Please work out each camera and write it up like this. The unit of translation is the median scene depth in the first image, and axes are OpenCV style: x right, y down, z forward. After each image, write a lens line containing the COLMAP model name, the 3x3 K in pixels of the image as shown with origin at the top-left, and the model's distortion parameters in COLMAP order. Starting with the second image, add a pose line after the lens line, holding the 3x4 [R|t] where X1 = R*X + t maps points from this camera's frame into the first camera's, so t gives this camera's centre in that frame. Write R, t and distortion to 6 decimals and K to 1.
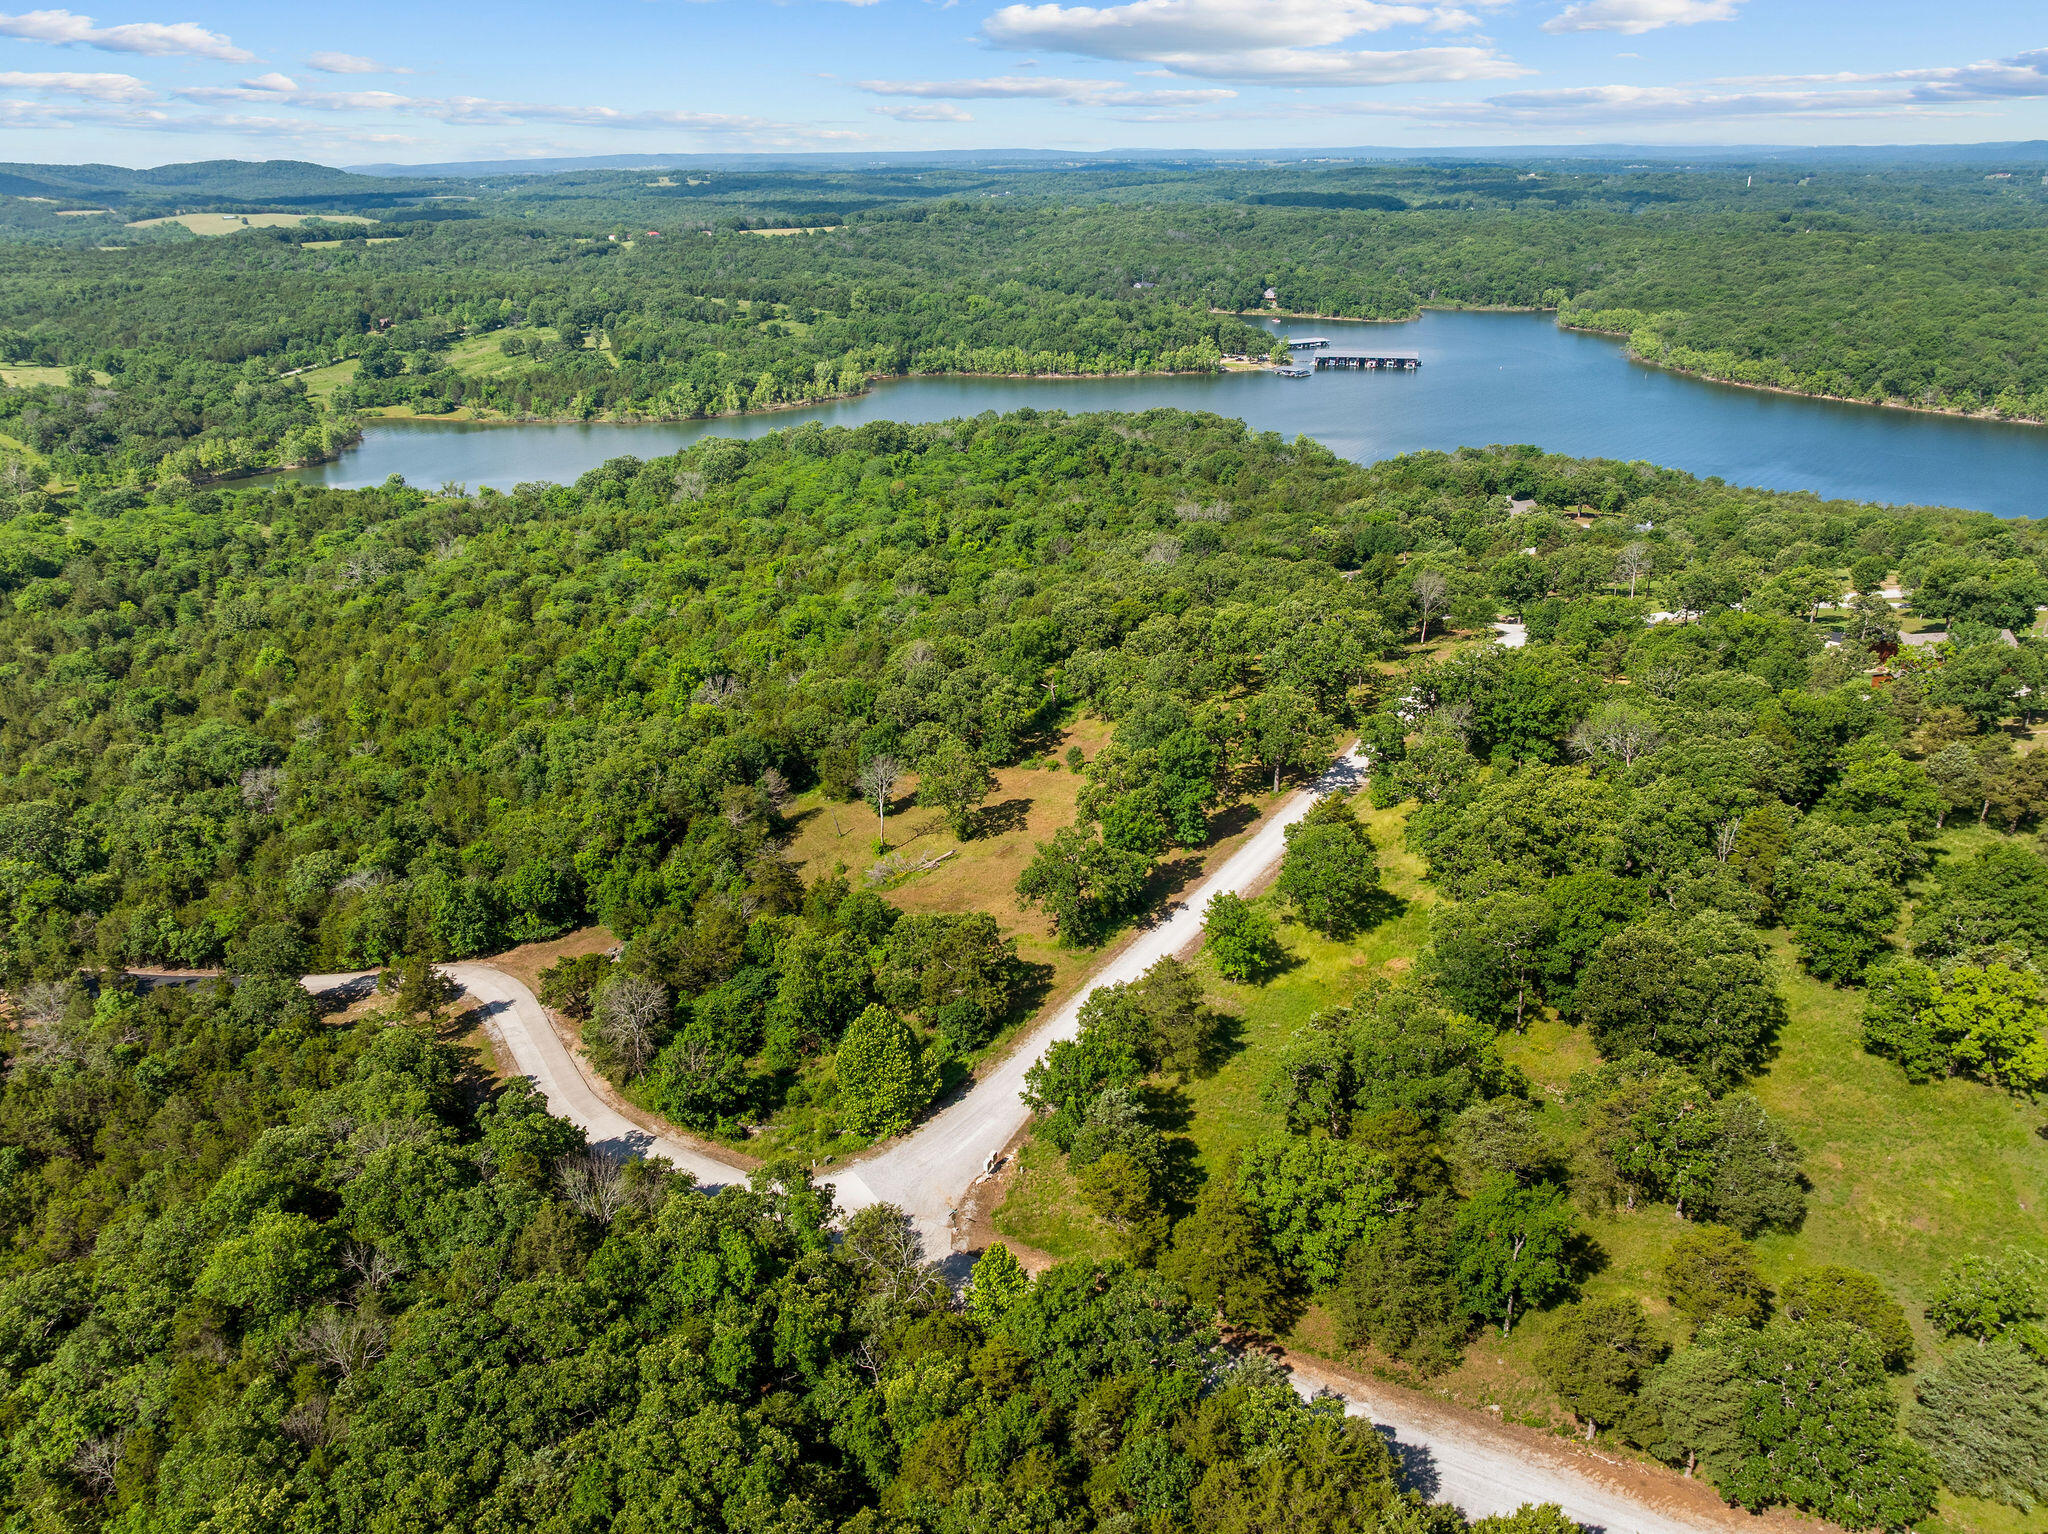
lens RADIAL K [[1450.5, 0, 1036.1], [0, 1450.5, 763.5], [0, 0, 1]] dist [-0.037738, -0.001218]
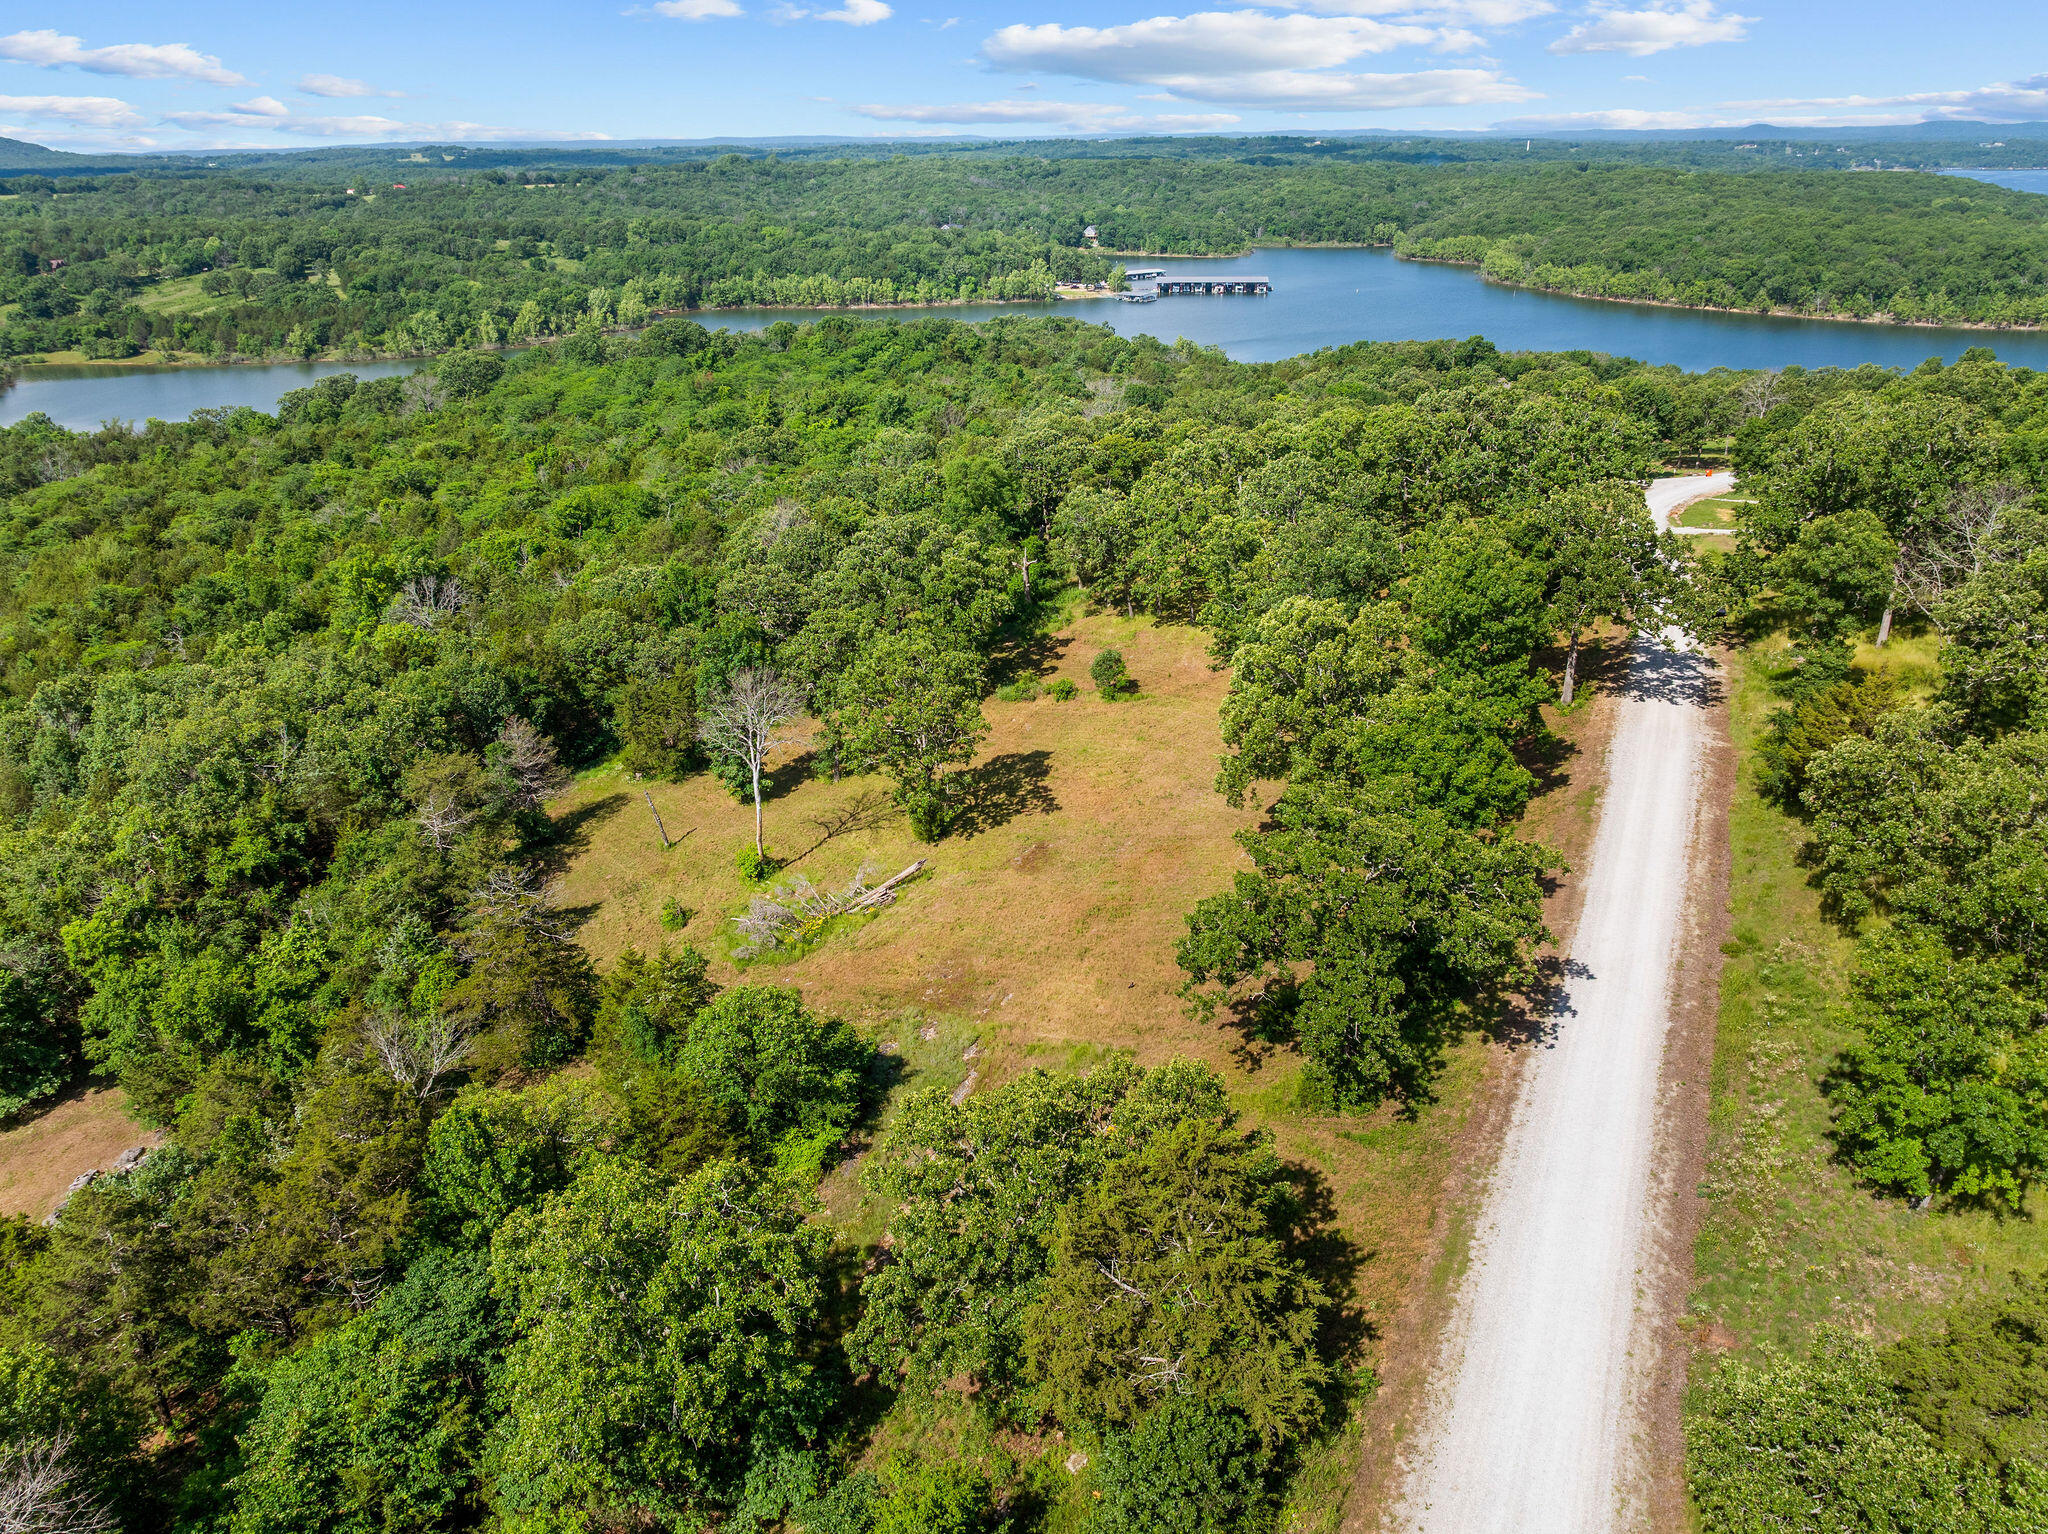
lens RADIAL K [[1453.2, 0, 1034.5], [0, 1453.2, 750.9], [0, 0, 1]] dist [-0.038061, -0.002475]
pose [[0.989895, -0.054494, 0.130911, -0.025283], [0.054809, 0.998496, 0.001196, 0.008096], [-0.130780, 0.005991, 0.991393, 0.168233]]
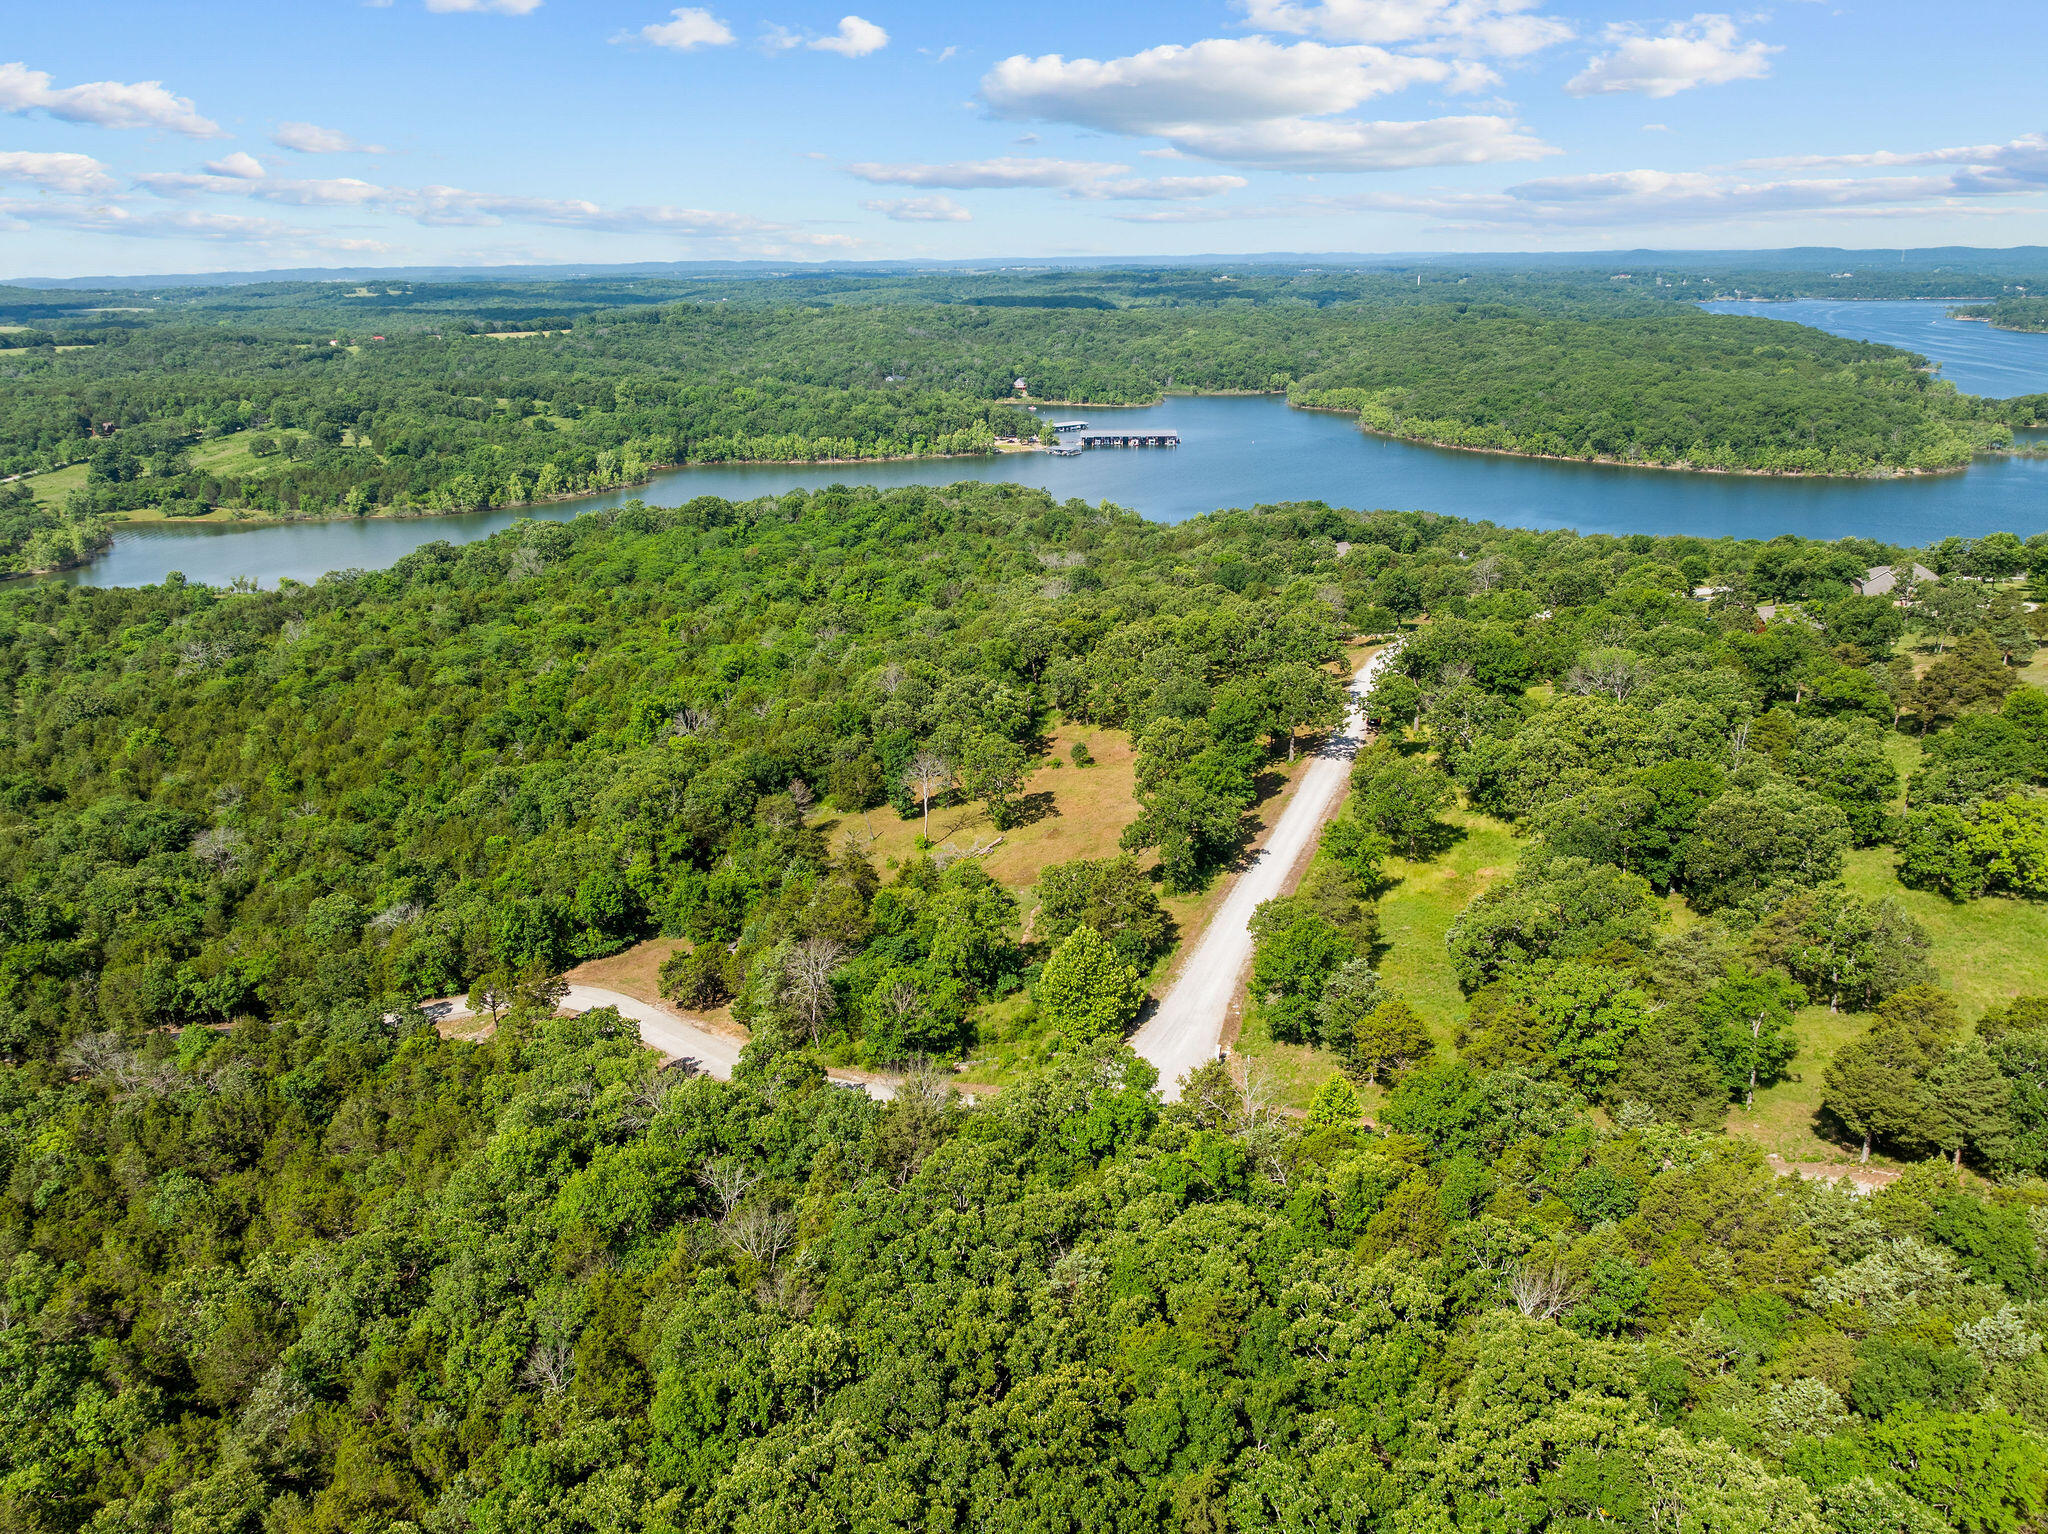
lens RADIAL K [[1453.2, 0, 1034.5], [0, 1453.2, 750.9], [0, 0, 1]] dist [-0.038061, -0.002475]
pose [[0.980990, -0.062503, 0.183718, -0.070549], [0.076377, 0.994659, -0.069432, 0.023052], [-0.178397, 0.082144, 0.980524, -0.011186]]
